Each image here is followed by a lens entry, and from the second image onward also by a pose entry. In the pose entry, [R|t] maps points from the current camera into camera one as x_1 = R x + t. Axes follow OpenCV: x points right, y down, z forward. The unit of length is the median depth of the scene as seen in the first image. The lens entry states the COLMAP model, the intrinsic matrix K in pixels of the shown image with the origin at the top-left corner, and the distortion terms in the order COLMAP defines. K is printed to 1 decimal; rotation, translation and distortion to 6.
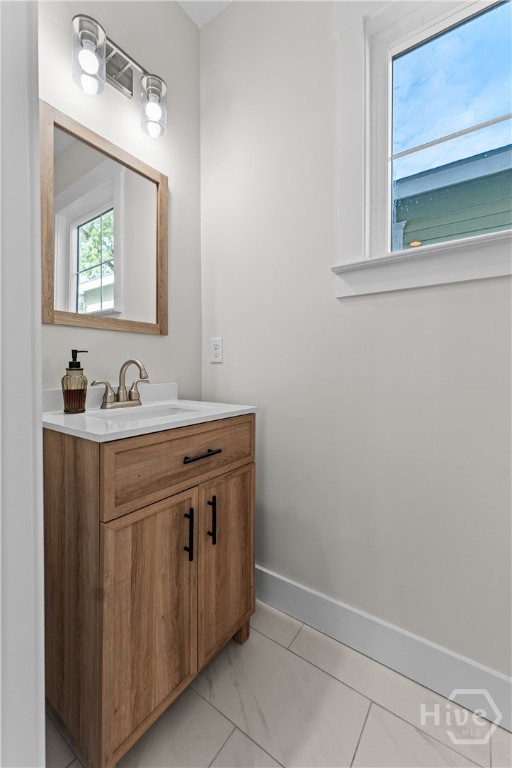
lens RADIAL K [[315.9, 0, 255.2], [0, 315.9, 362.4], [0, 0, 1]] dist [0.001290, 0.000209]
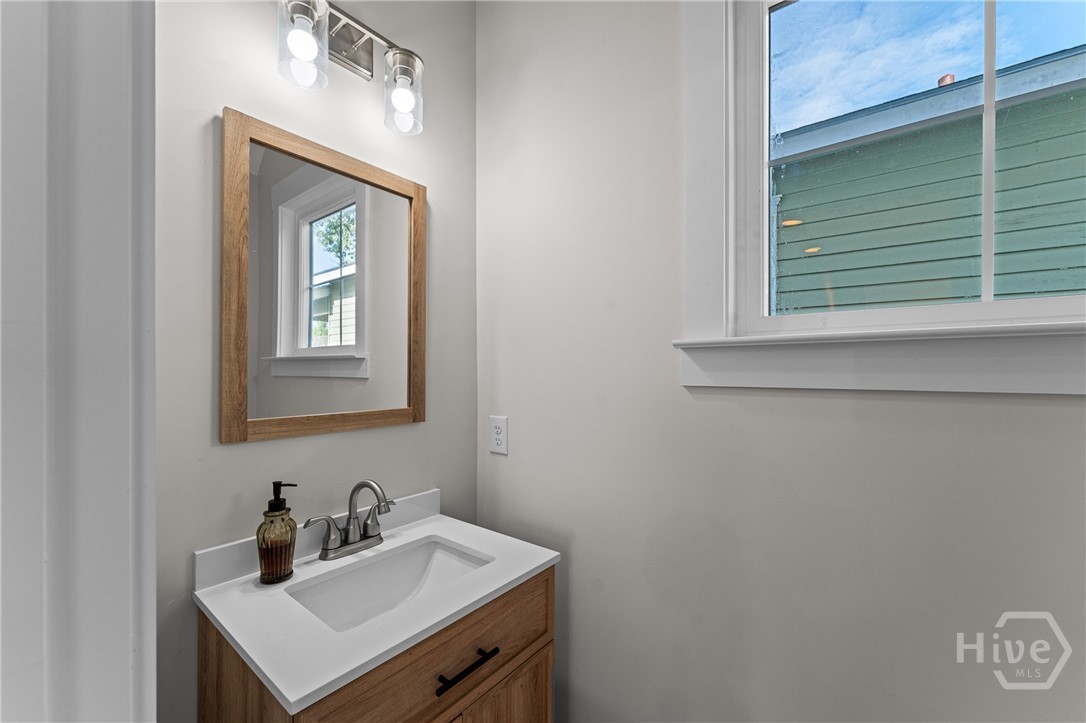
lens RADIAL K [[434.0, 0, 541.1], [0, 434.0, 354.4], [0, 0, 1]] dist [0.001026, -0.000008]
pose [[0.998802, 0.000915, -0.048926, 0.015590], [-0.001471, 0.999935, -0.011327, -0.248969], [0.048913, 0.011385, 0.998738, 0.105497]]
